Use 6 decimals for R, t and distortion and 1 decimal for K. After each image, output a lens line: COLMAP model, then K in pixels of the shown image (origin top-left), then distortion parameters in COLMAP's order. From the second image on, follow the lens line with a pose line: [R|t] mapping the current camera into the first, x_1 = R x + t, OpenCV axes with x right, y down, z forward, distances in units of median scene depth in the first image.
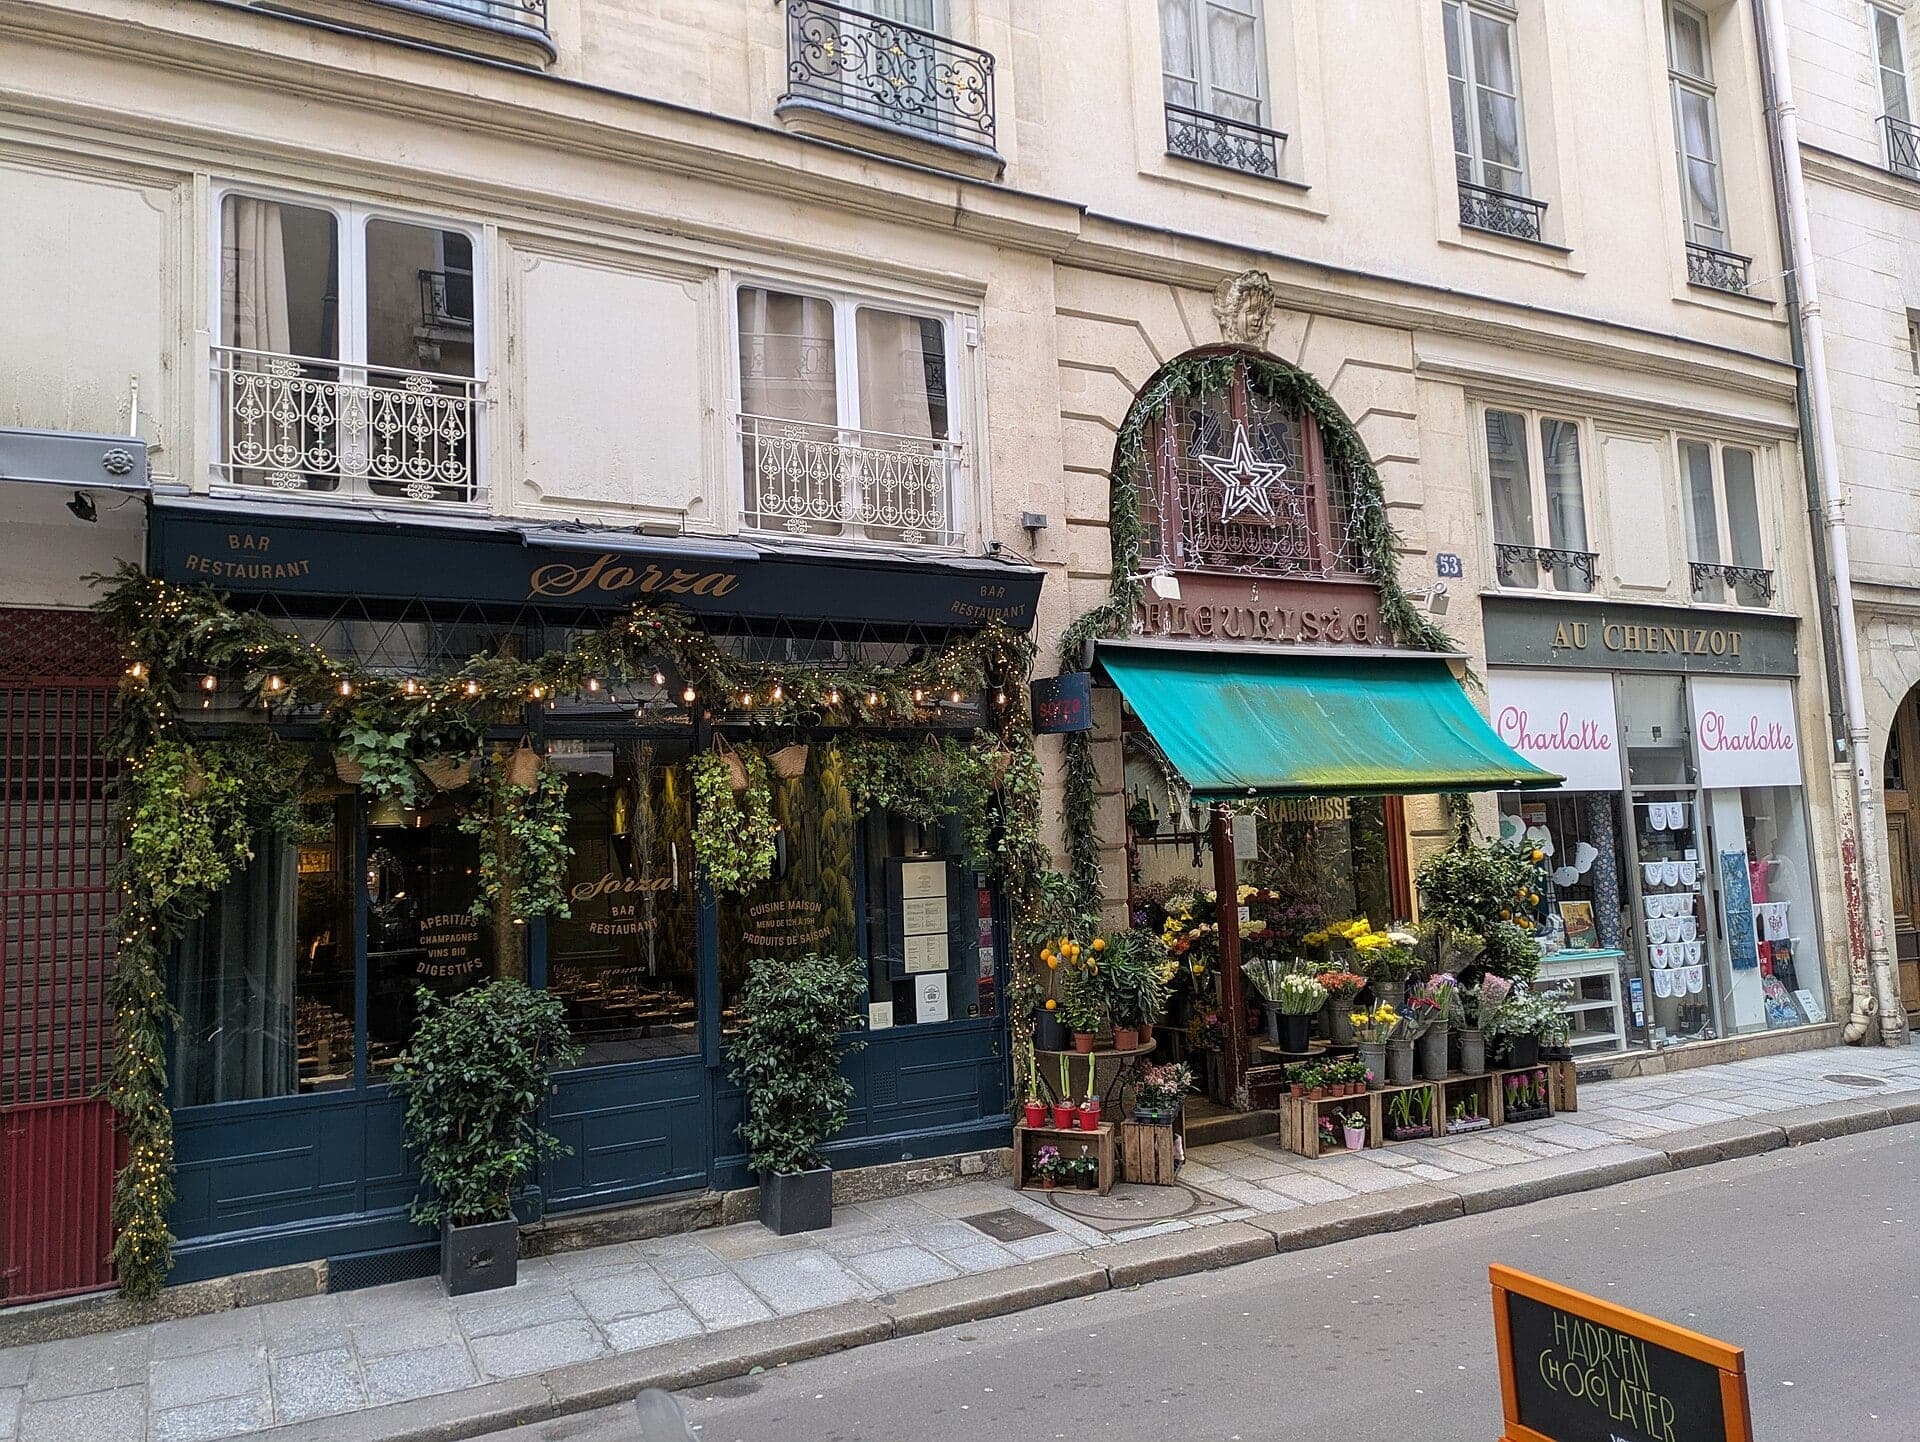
lens RADIAL K [[1410.7, 0, 960.1], [0, 1410.7, 720.3], [0, 0, 1]] dist [0.028608, 0.001101]
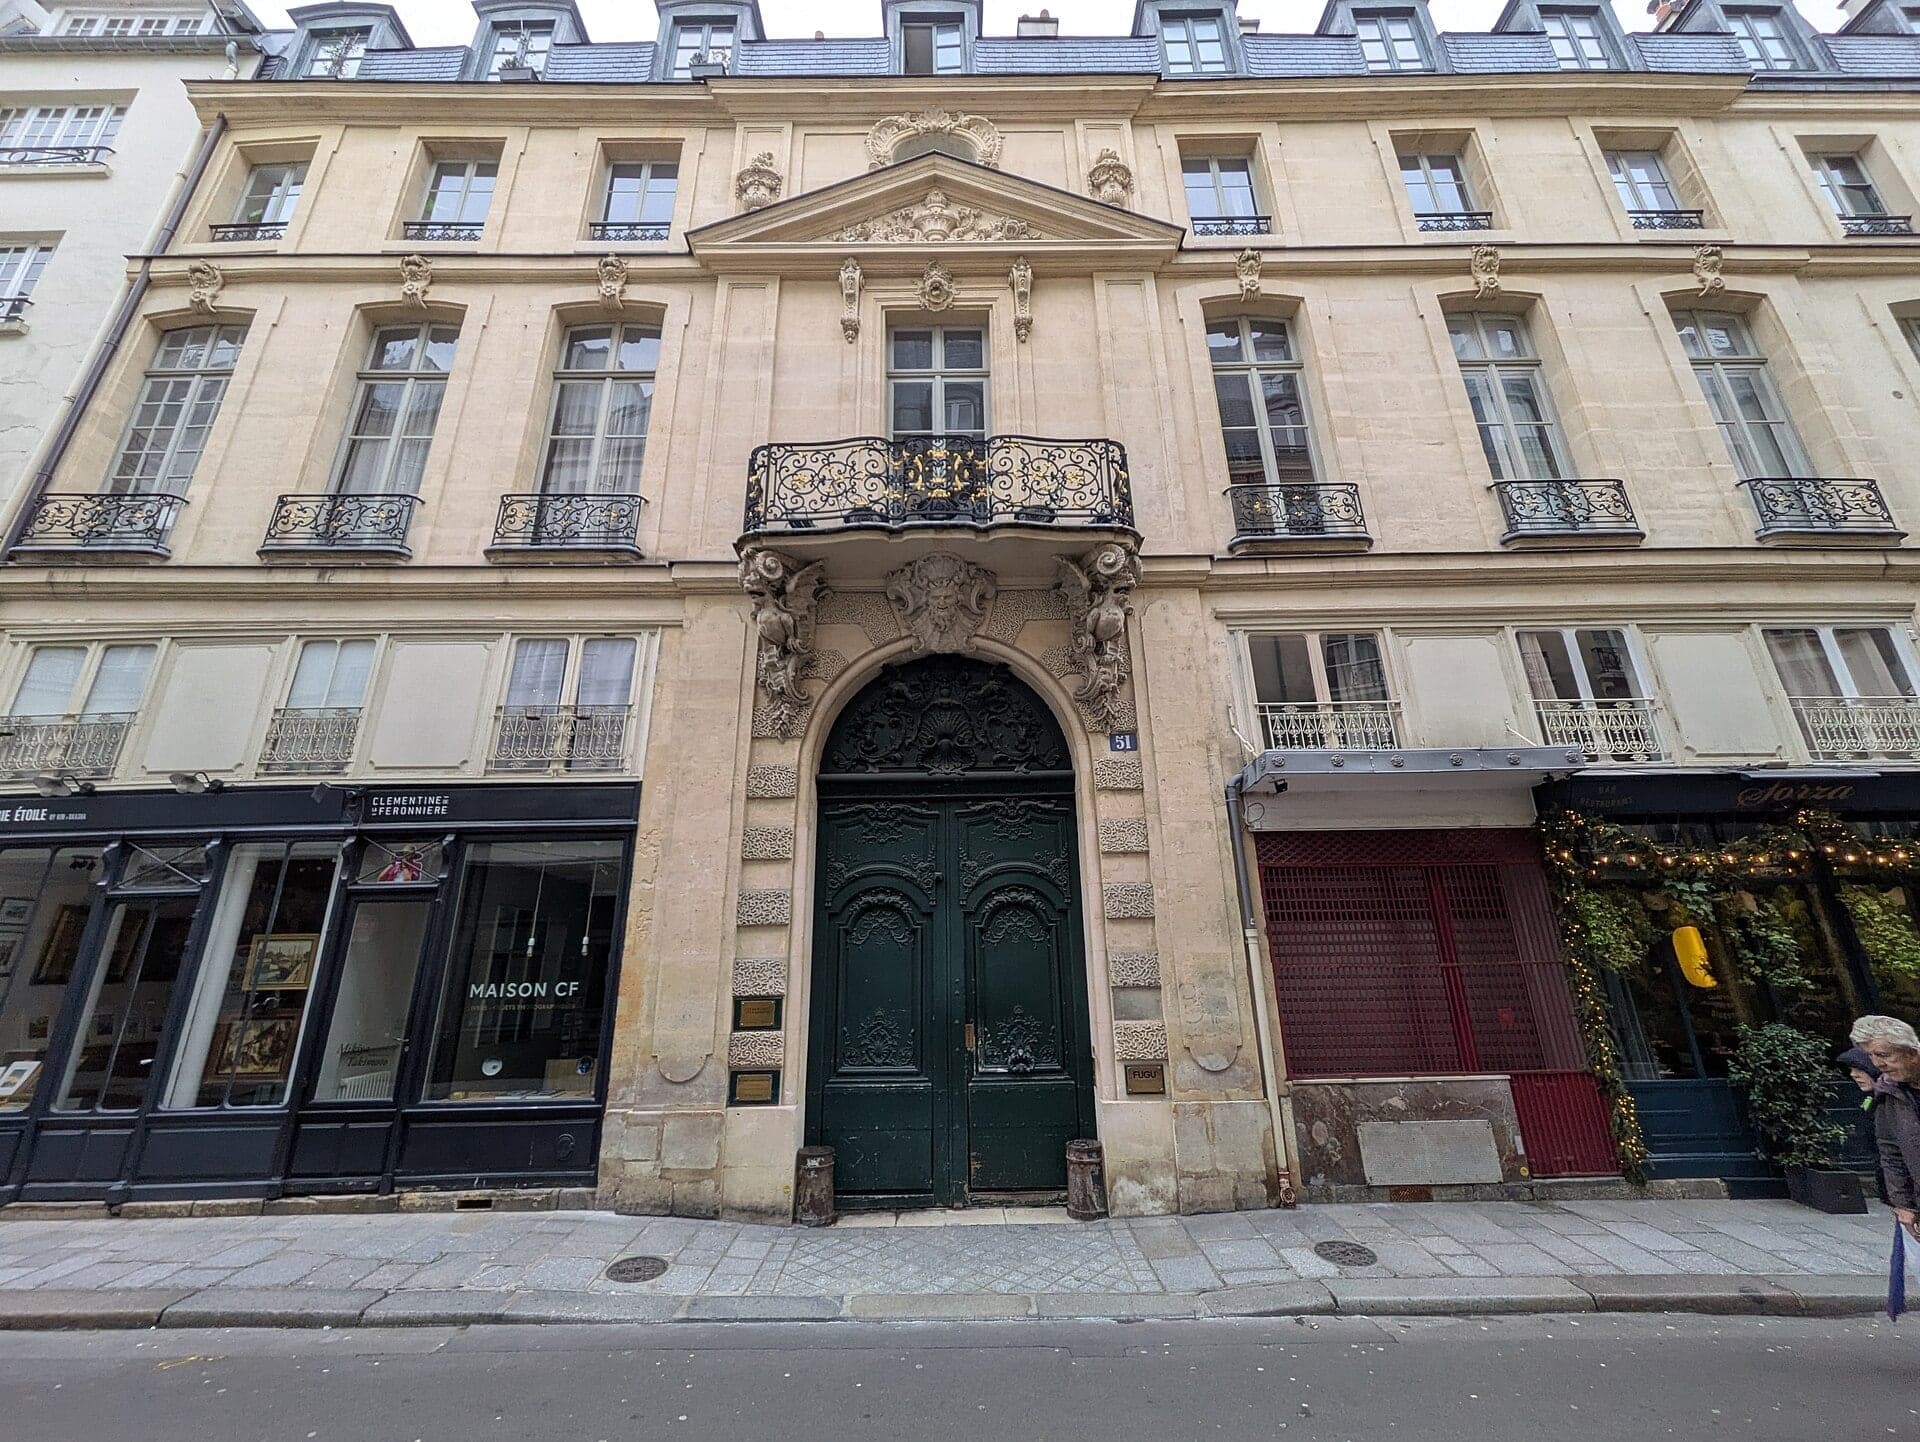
lens RADIAL K [[765.5, 0, 957.7], [0, 765.5, 718.3], [0, 0, 1]] dist [0.001143, 0.000365]
pose [[0.875020, -0.124144, -0.467898, -0.642921], [0.025422, 0.977008, -0.211682, -0.012021], [0.483419, 0.173331, 0.858057, -0.350766]]
